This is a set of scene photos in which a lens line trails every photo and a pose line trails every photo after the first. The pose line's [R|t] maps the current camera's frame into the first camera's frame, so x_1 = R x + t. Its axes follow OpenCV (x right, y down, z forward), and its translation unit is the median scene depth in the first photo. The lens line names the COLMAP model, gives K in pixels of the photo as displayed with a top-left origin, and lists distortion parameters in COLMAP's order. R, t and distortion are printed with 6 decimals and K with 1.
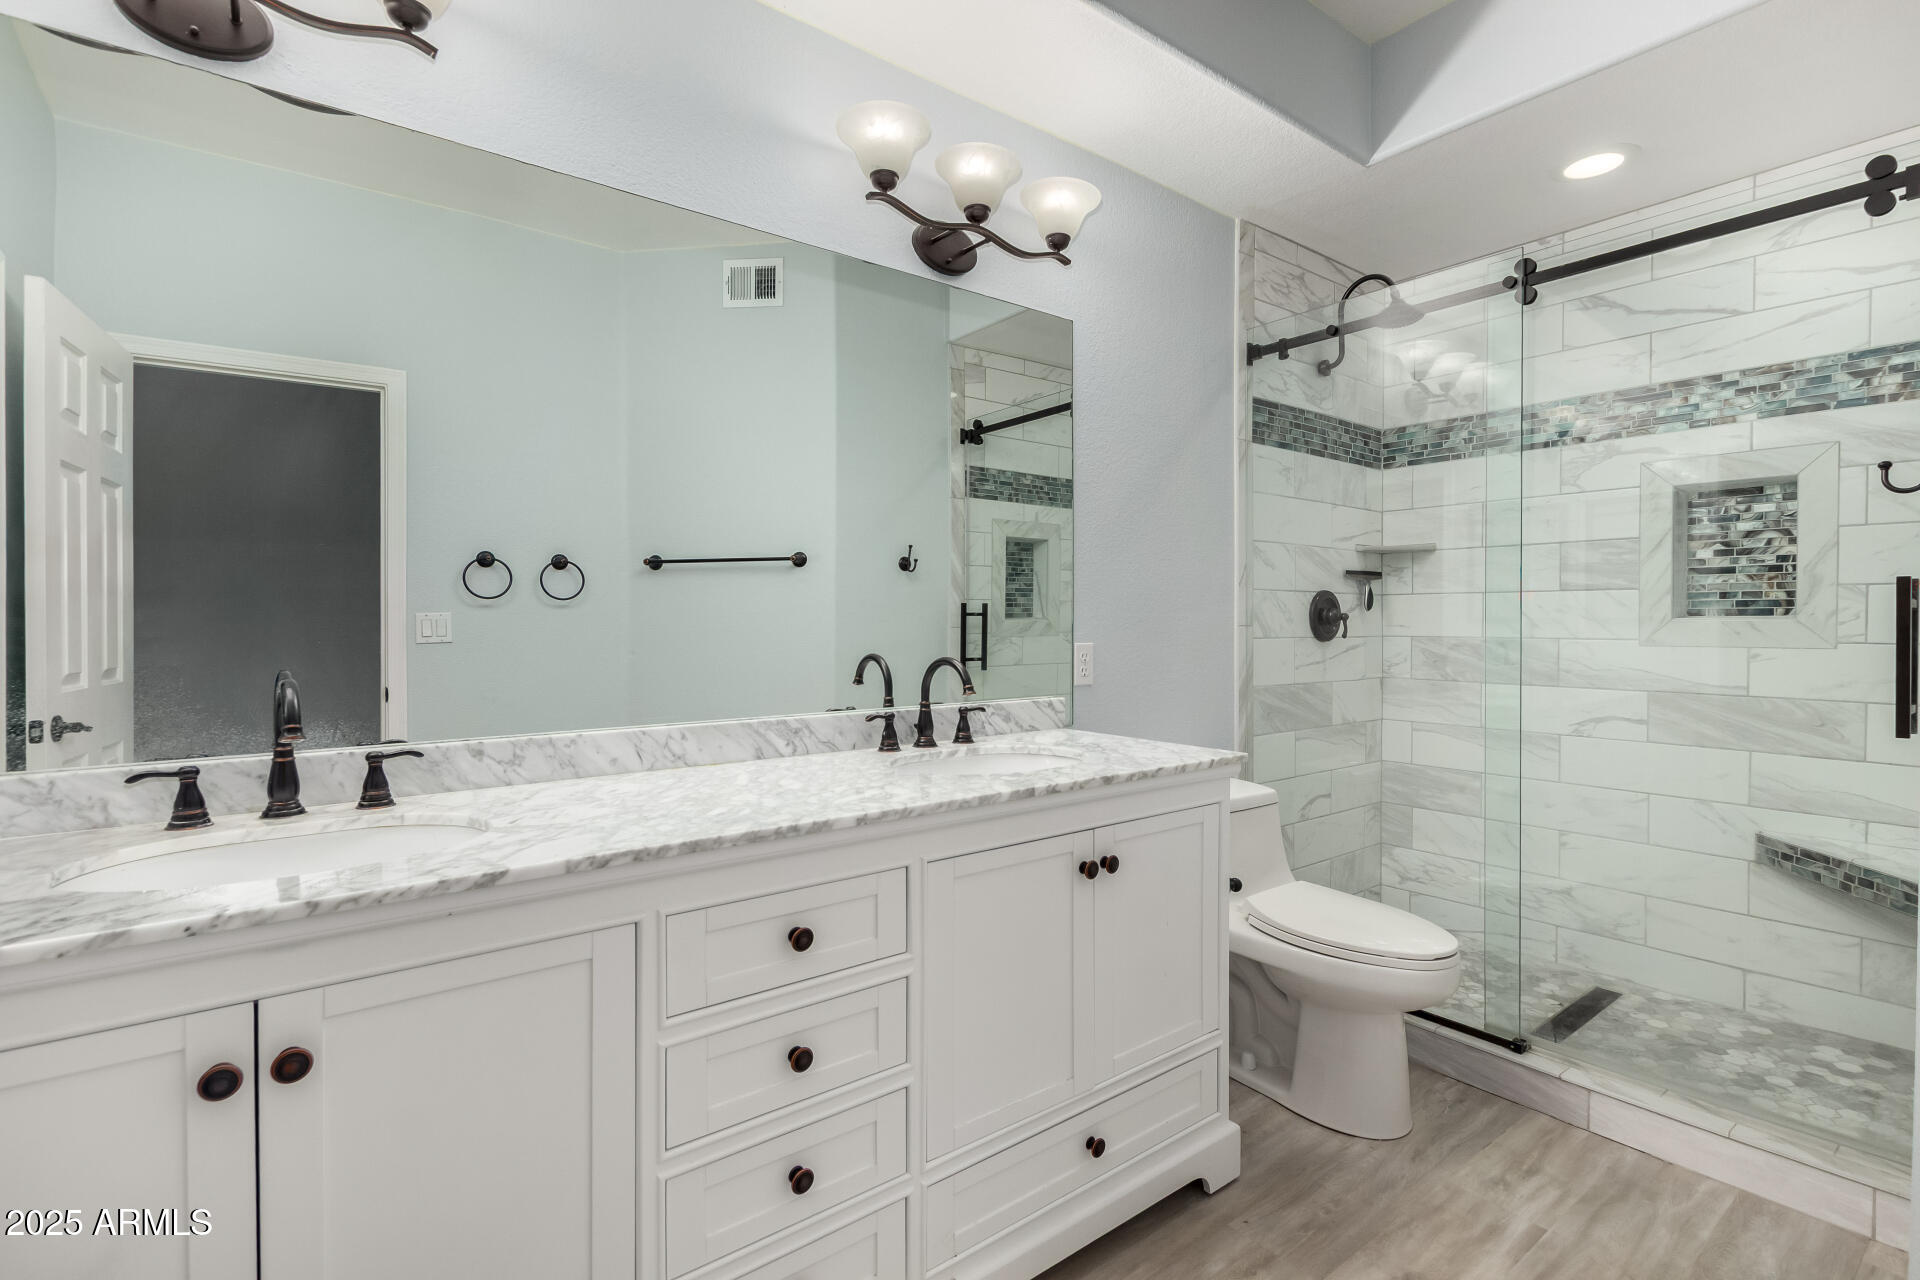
lens RADIAL K [[887.5, 0, 927.4], [0, 887.5, 624.7], [0, 0, 1]] dist [0.002281, -0.003266]
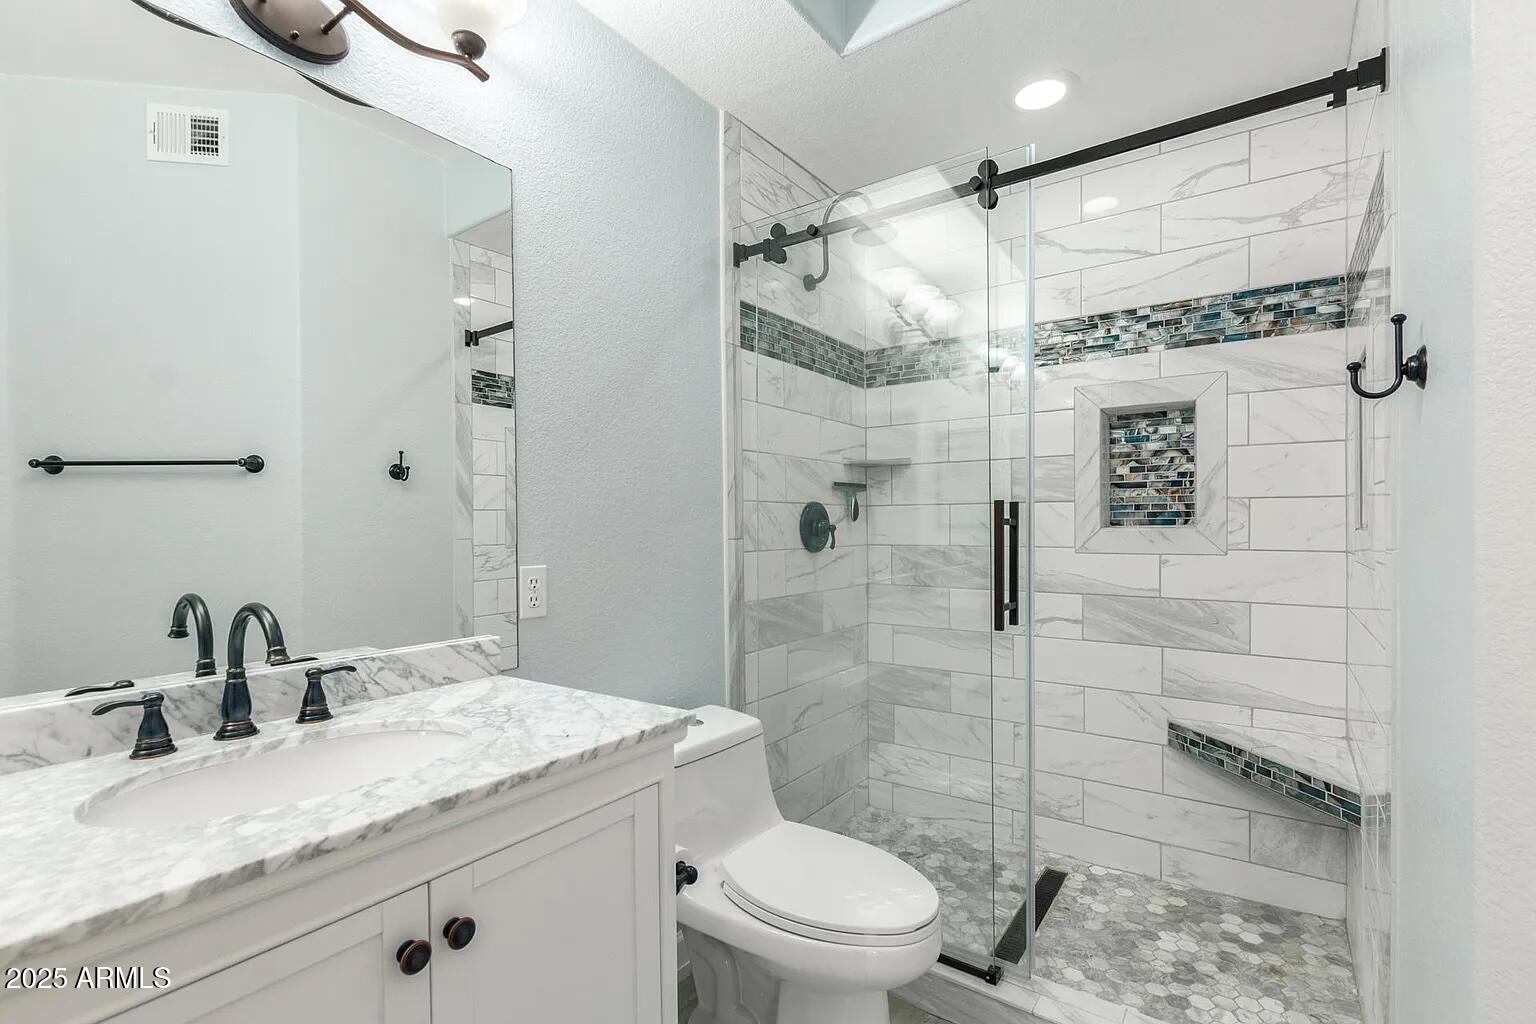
lens RADIAL K [[702.0, 0, 770.1], [0, 702.0, 516.7], [0, 0, 1]] dist [-0.006857, 0.002284]
pose [[0.947990, -0.004042, 0.318274, 0.178838], [0.009071, 0.999856, -0.014323, -0.013187], [-0.318171, 0.016465, 0.947890, 0.317476]]
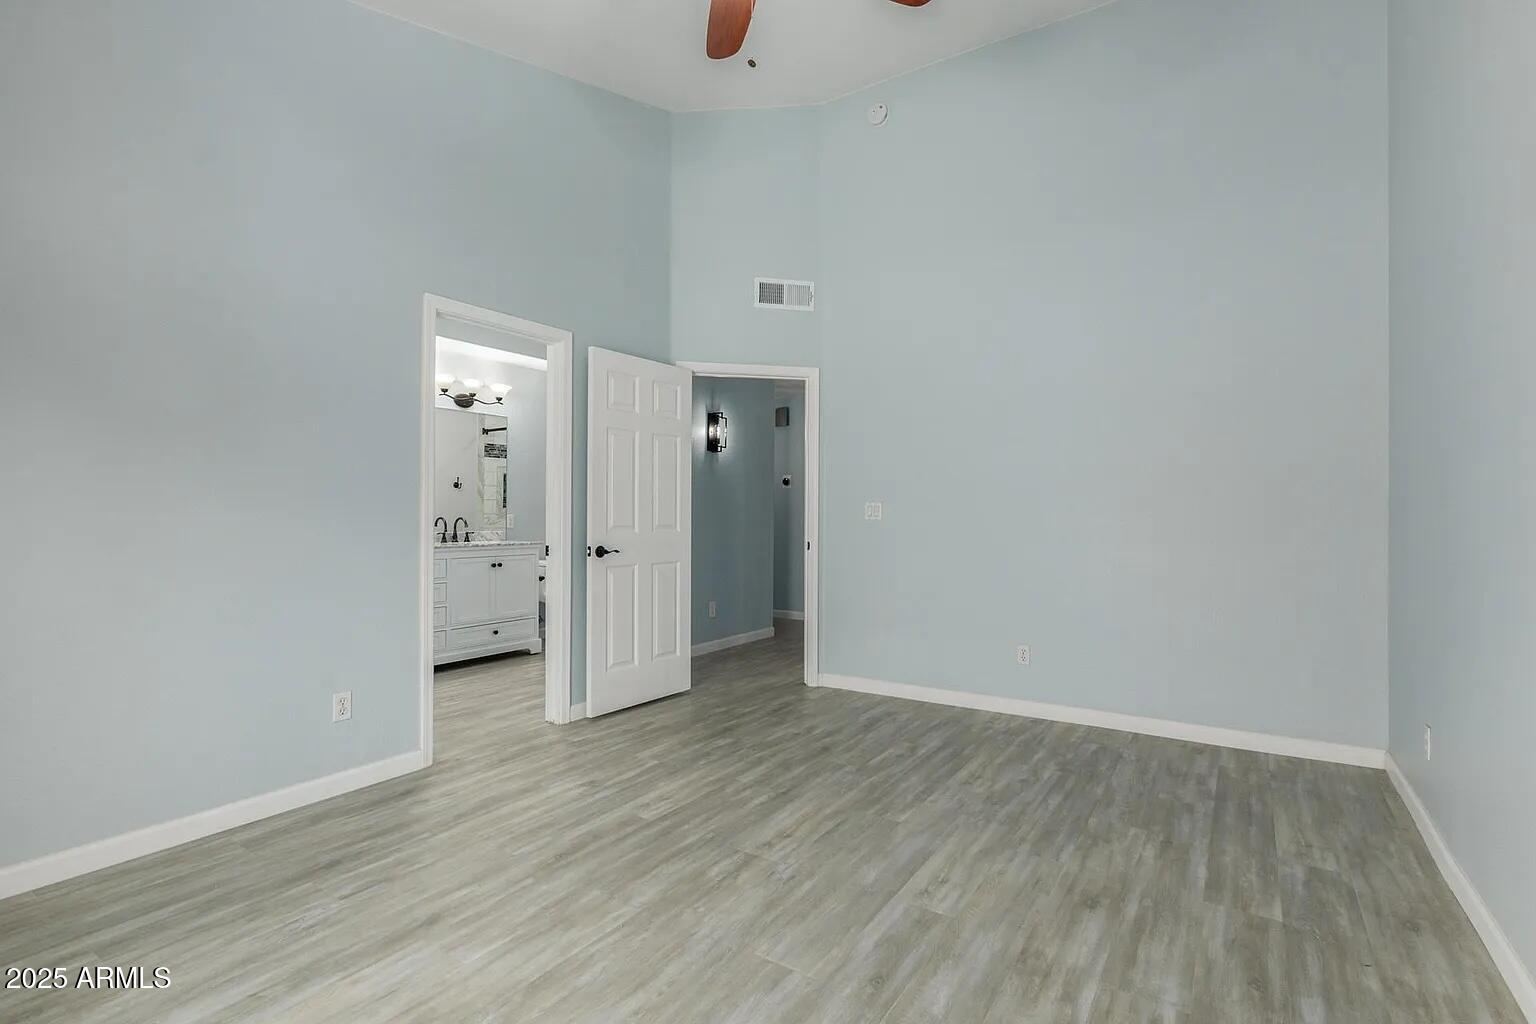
lens RADIAL K [[702.0, 0, 772.9], [0, 702.0, 510.4], [0, 0, 1]] dist [-0.006857, 0.002284]
pose [[0.936466, 0.001118, 0.350757, 0.179361], [0.000998, 0.999982, -0.005852, 0.019497], [-0.350758, 0.005830, 0.936448, -1.857871]]
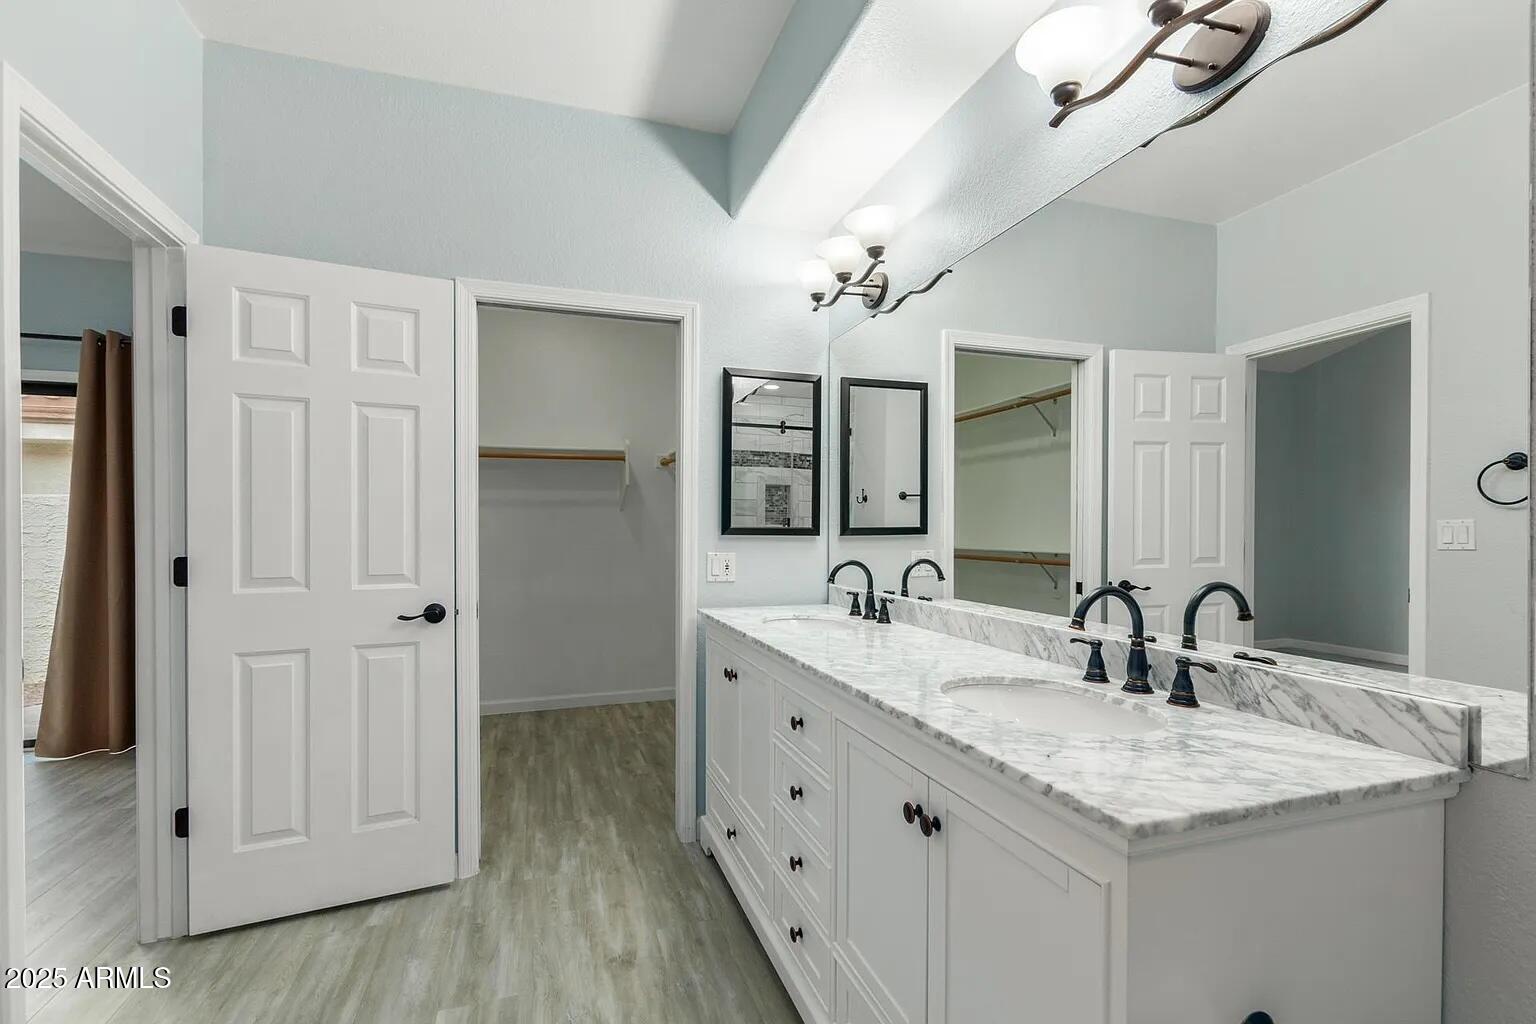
lens RADIAL K [[702.0, 0, 760.9], [0, 702.0, 527.8], [0, 0, 1]] dist [-0.006857, 0.002284]
pose [[-0.314265, 0.003100, -0.949330, 0.623921], [-0.001189, 0.999993, 0.003659, -0.016667], [0.949334, 0.002279, -0.314259, 0.734930]]
